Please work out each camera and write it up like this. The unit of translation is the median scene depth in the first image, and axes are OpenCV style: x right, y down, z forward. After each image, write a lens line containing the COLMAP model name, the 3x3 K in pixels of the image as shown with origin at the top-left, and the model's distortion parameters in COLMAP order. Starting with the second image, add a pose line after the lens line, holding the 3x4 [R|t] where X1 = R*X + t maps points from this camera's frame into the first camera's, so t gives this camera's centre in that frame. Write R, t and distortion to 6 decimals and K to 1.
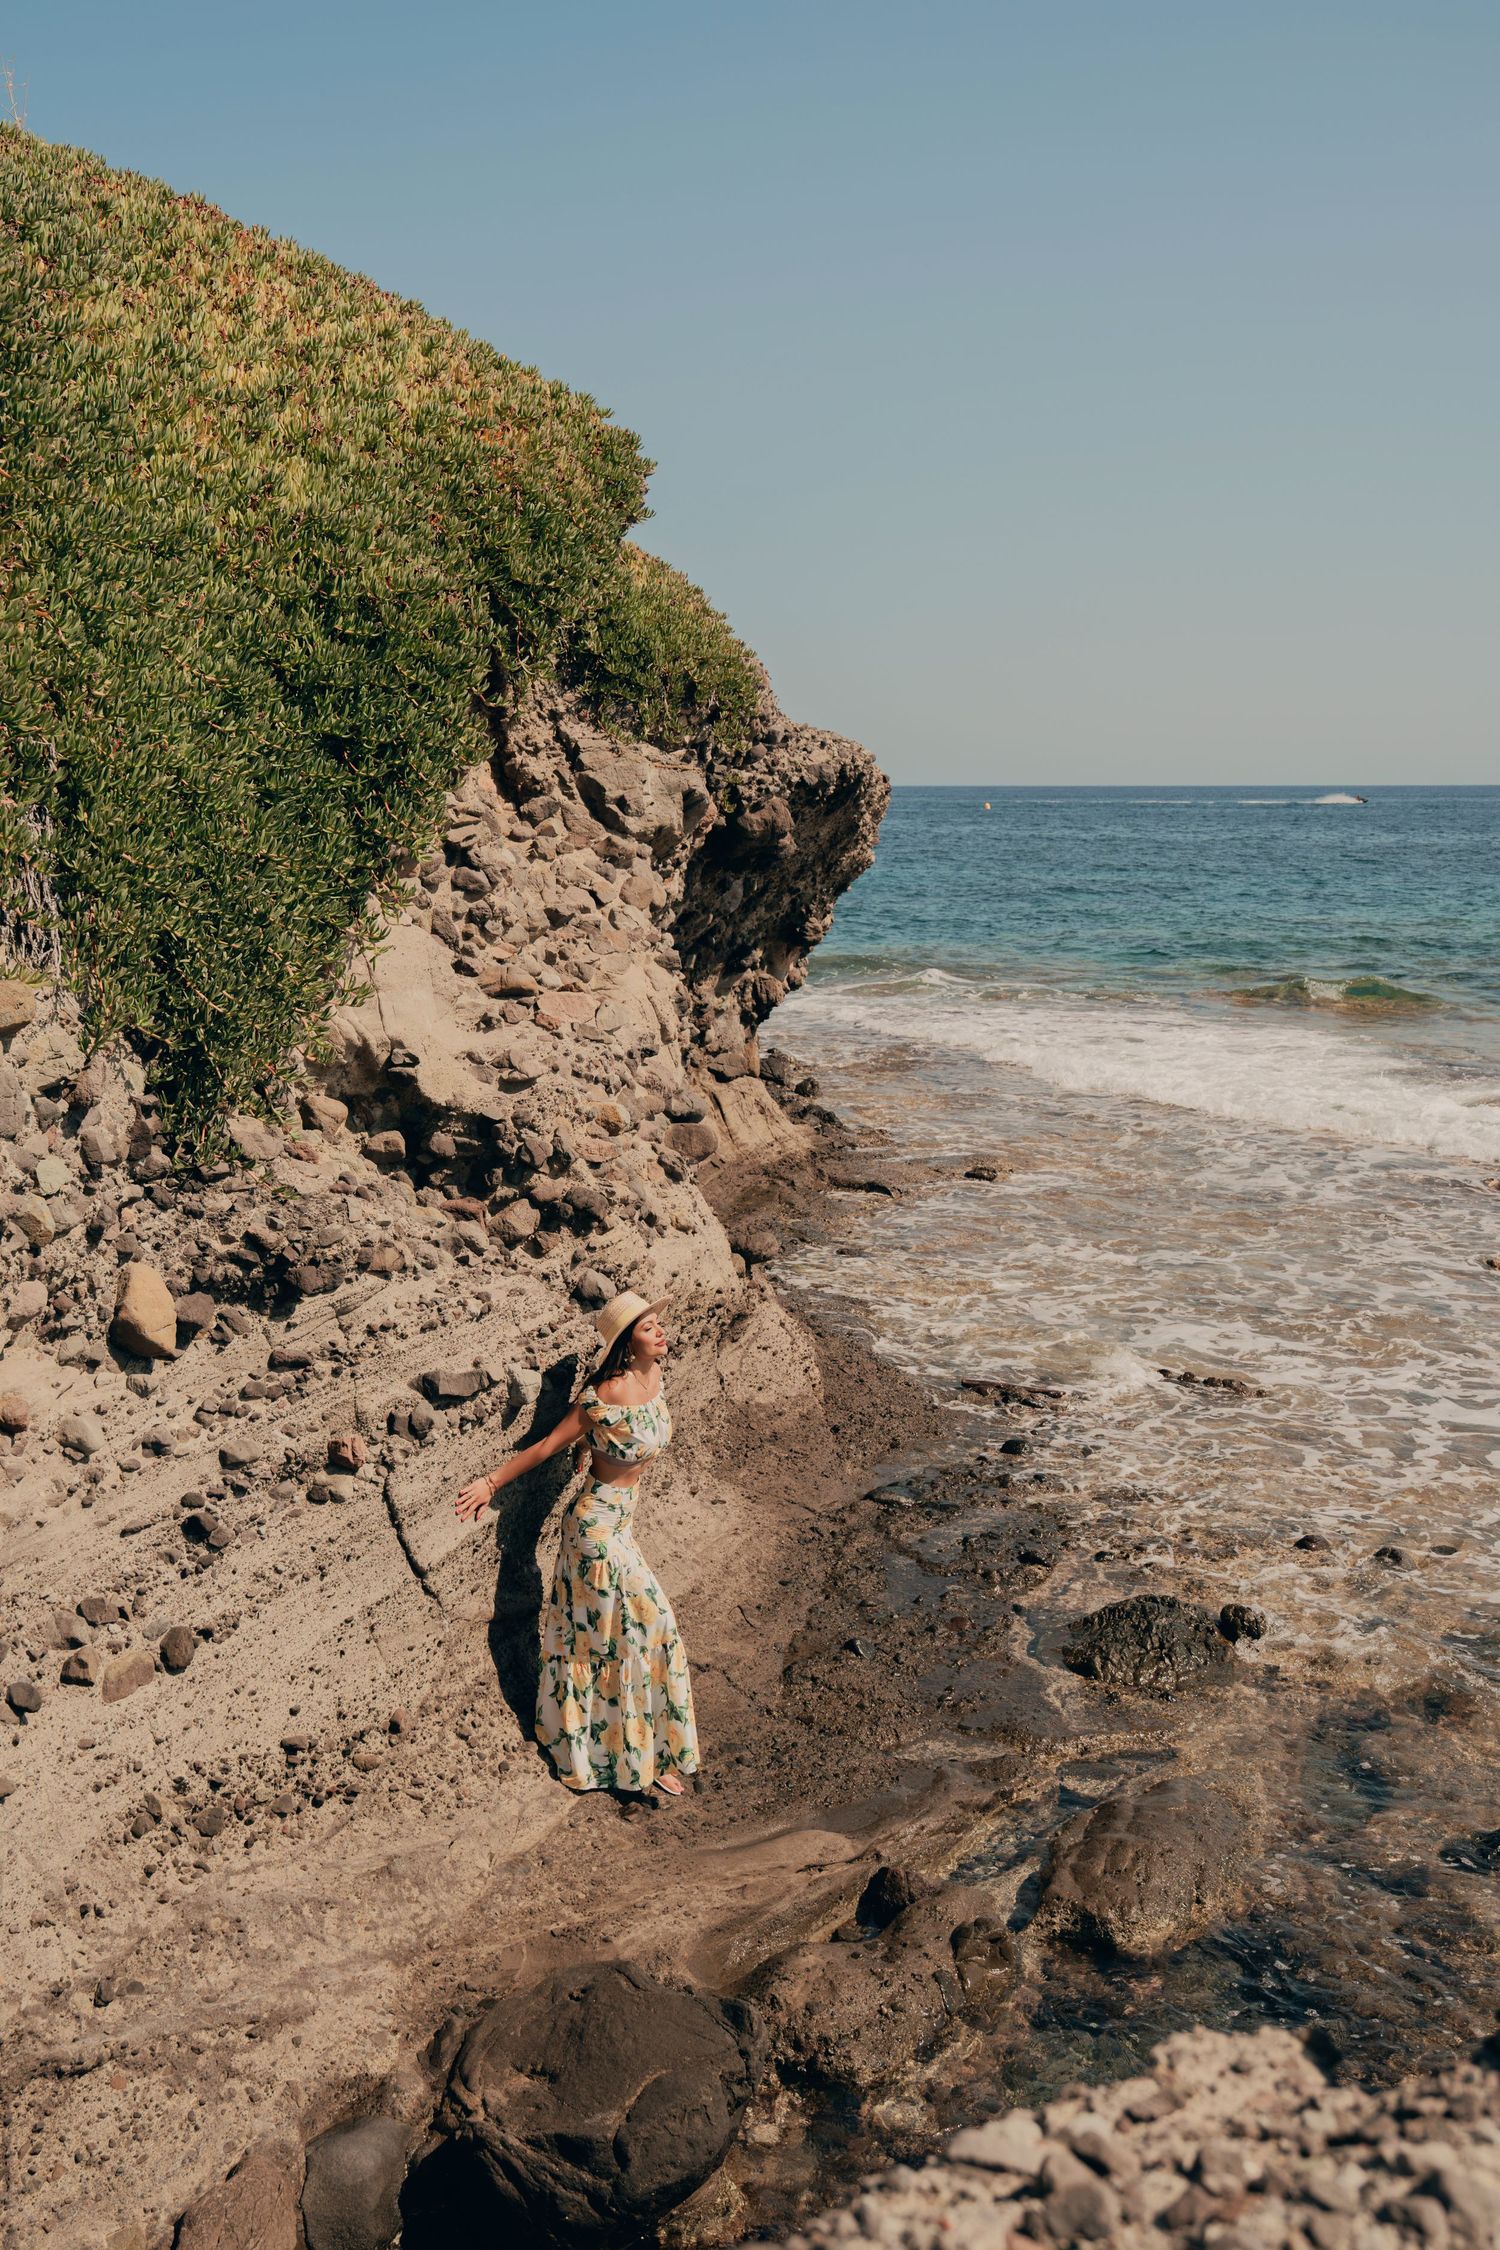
lens RADIAL K [[2348.2, 0, 766.9], [0, 2348.2, 1112.0], [0, 0, 1]] dist [0.016536, 0.000000]
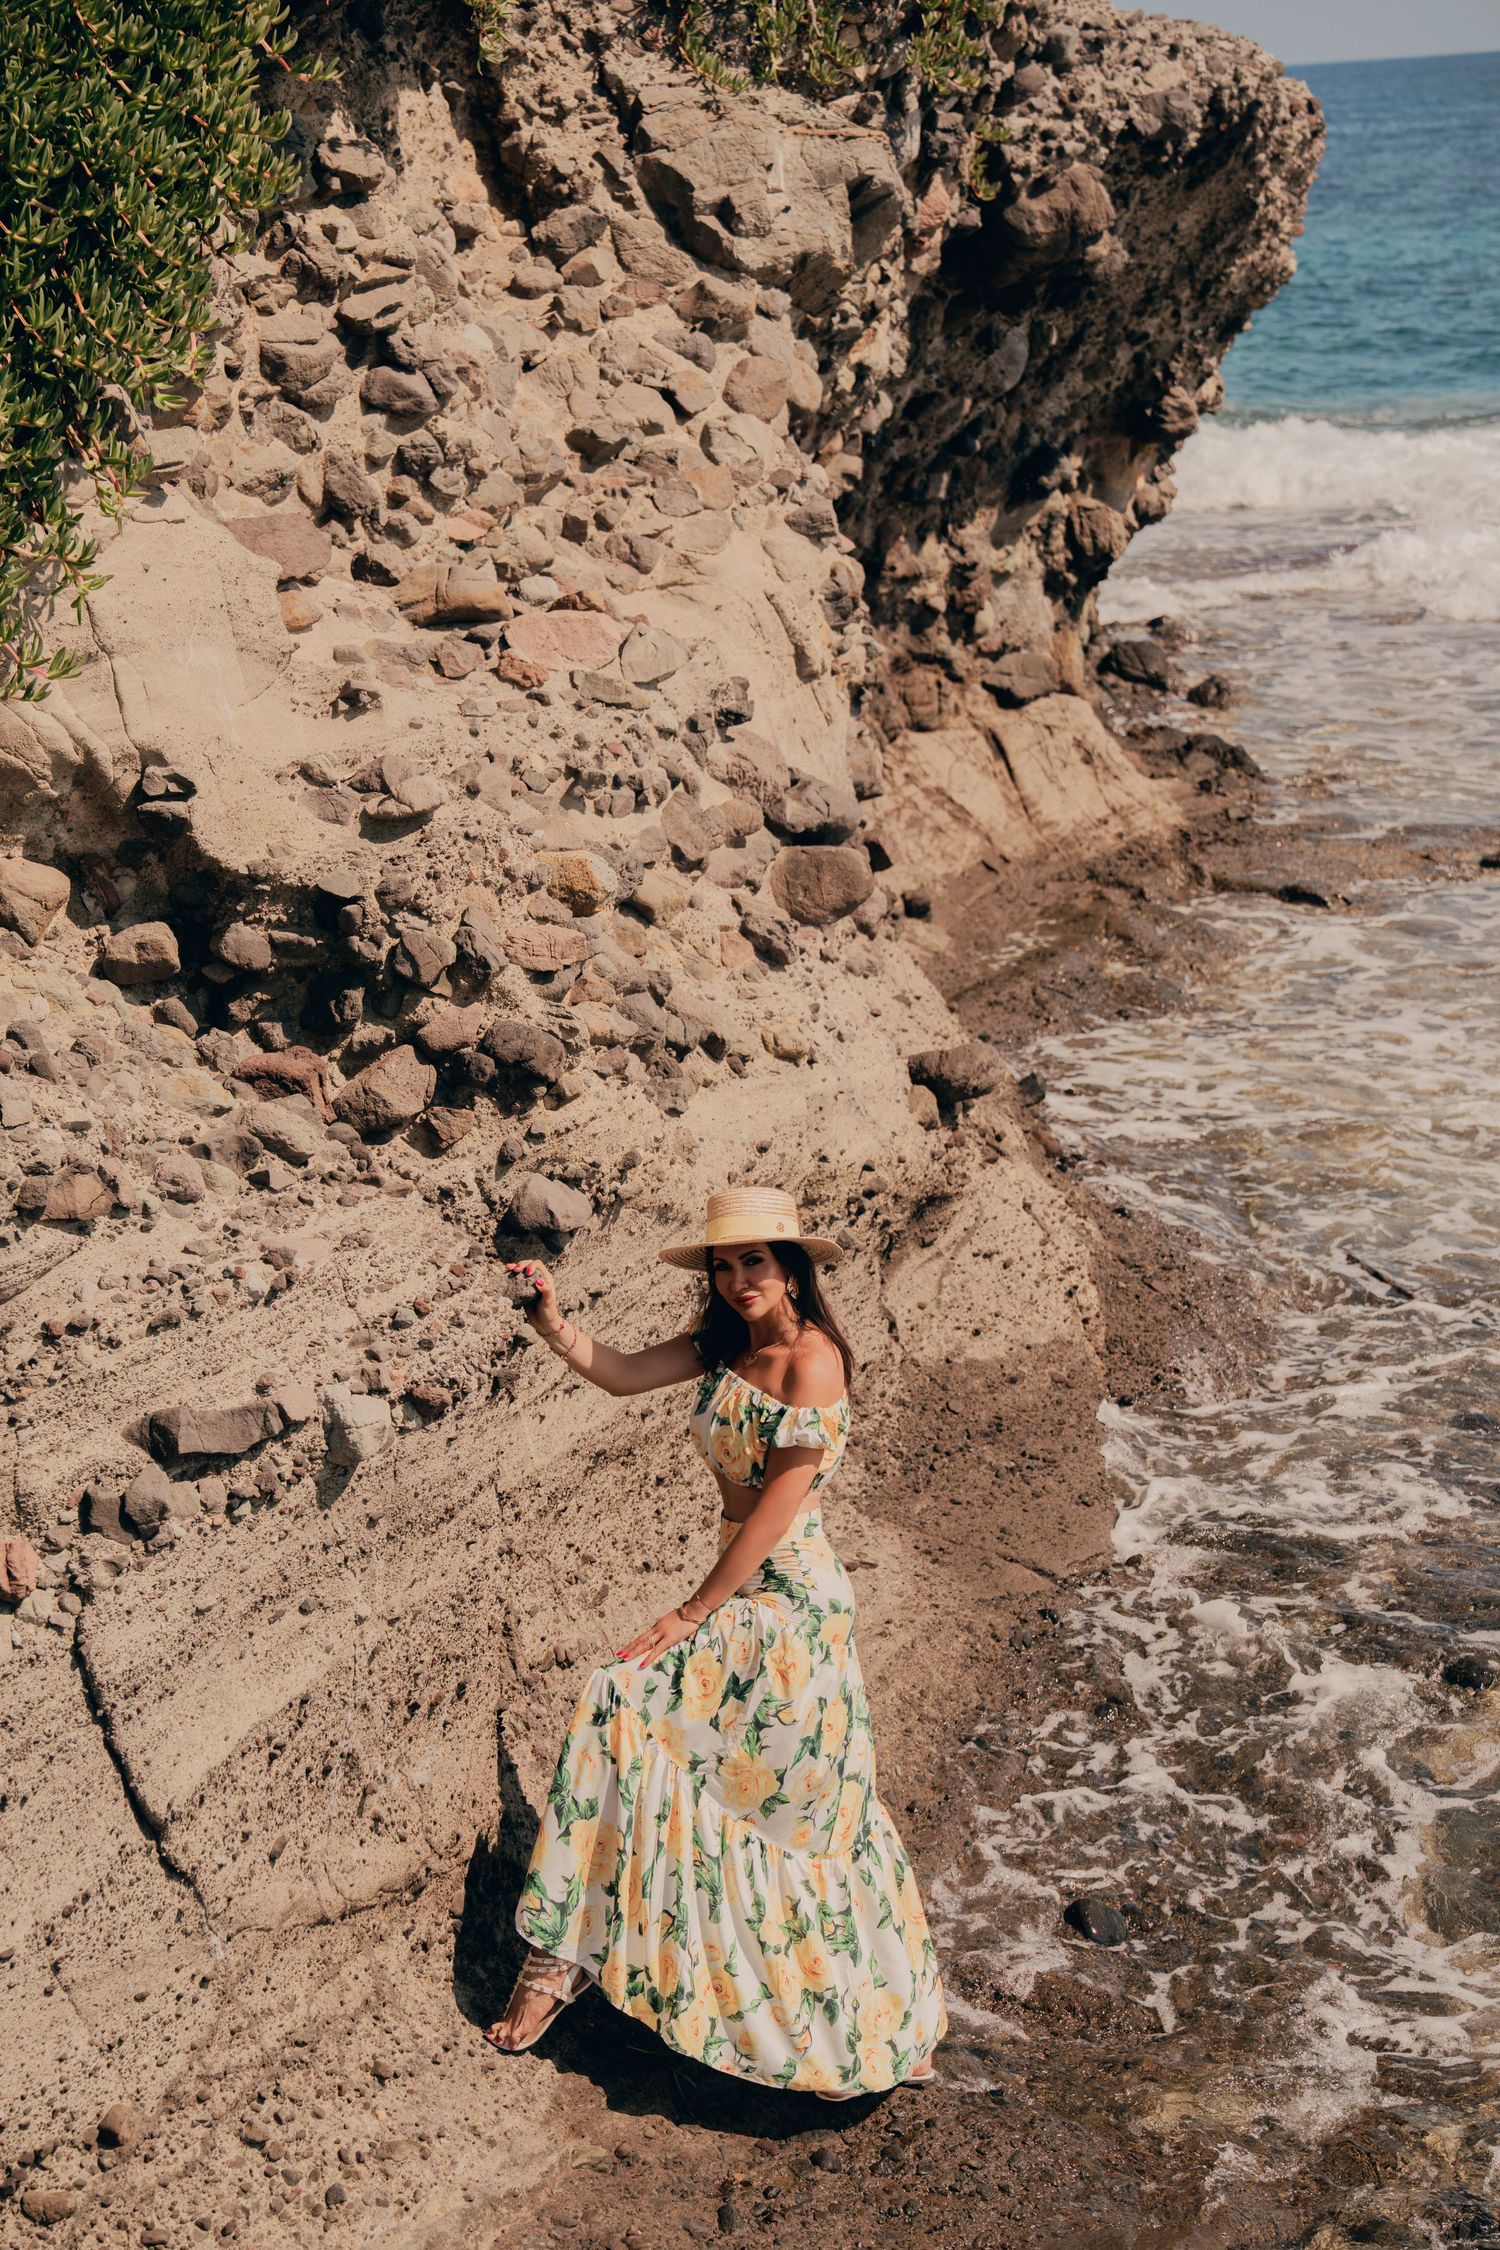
lens RADIAL K [[4172.5, 0, 749.8], [0, 4172.5, 1098.0], [0, 0, 1]] dist [0.320227, 0.000000]
pose [[0.992422, -0.016757, -0.121726, 0.078925], [0.028375, 0.995135, 0.094346, -0.033935], [0.119553, -0.097085, 0.988070, 0.069590]]
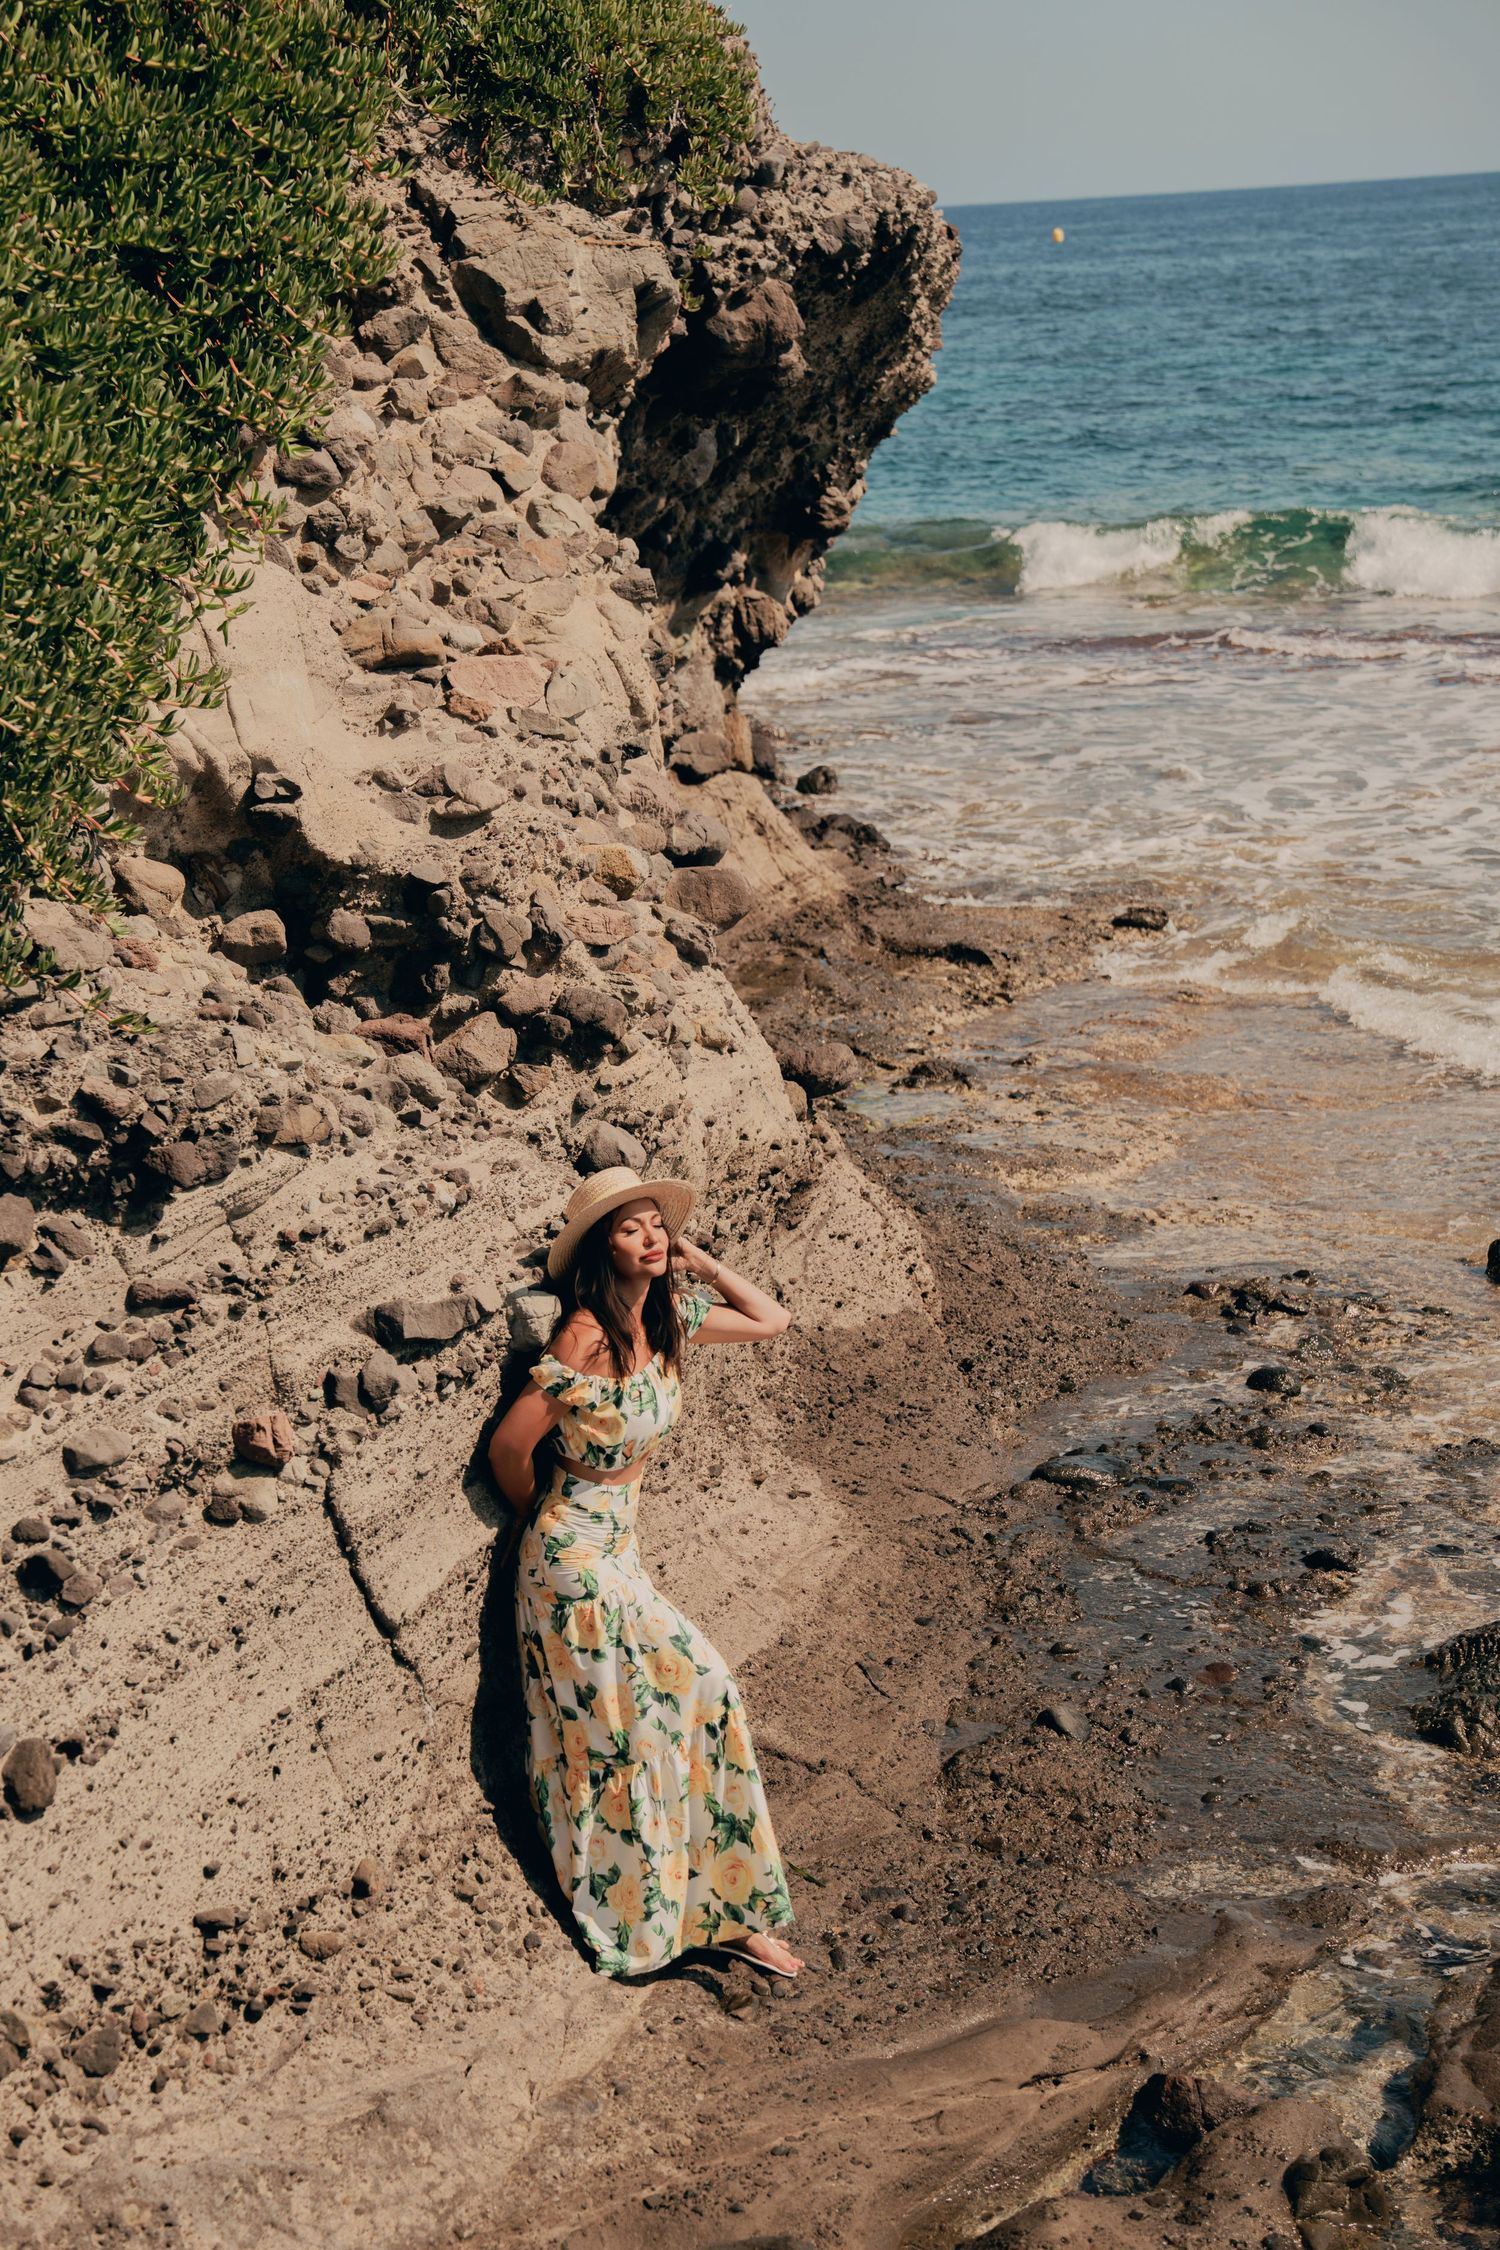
lens RADIAL K [[4172.5, 0, 758.1], [0, 4172.5, 1081.8], [0, 0, 1]] dist [0.320227, 0.000000]
pose [[0.998567, -0.051419, 0.014866, -0.045574], [0.050376, 0.996701, 0.063640, -0.009032], [-0.018089, -0.062800, 0.997862, -0.069287]]
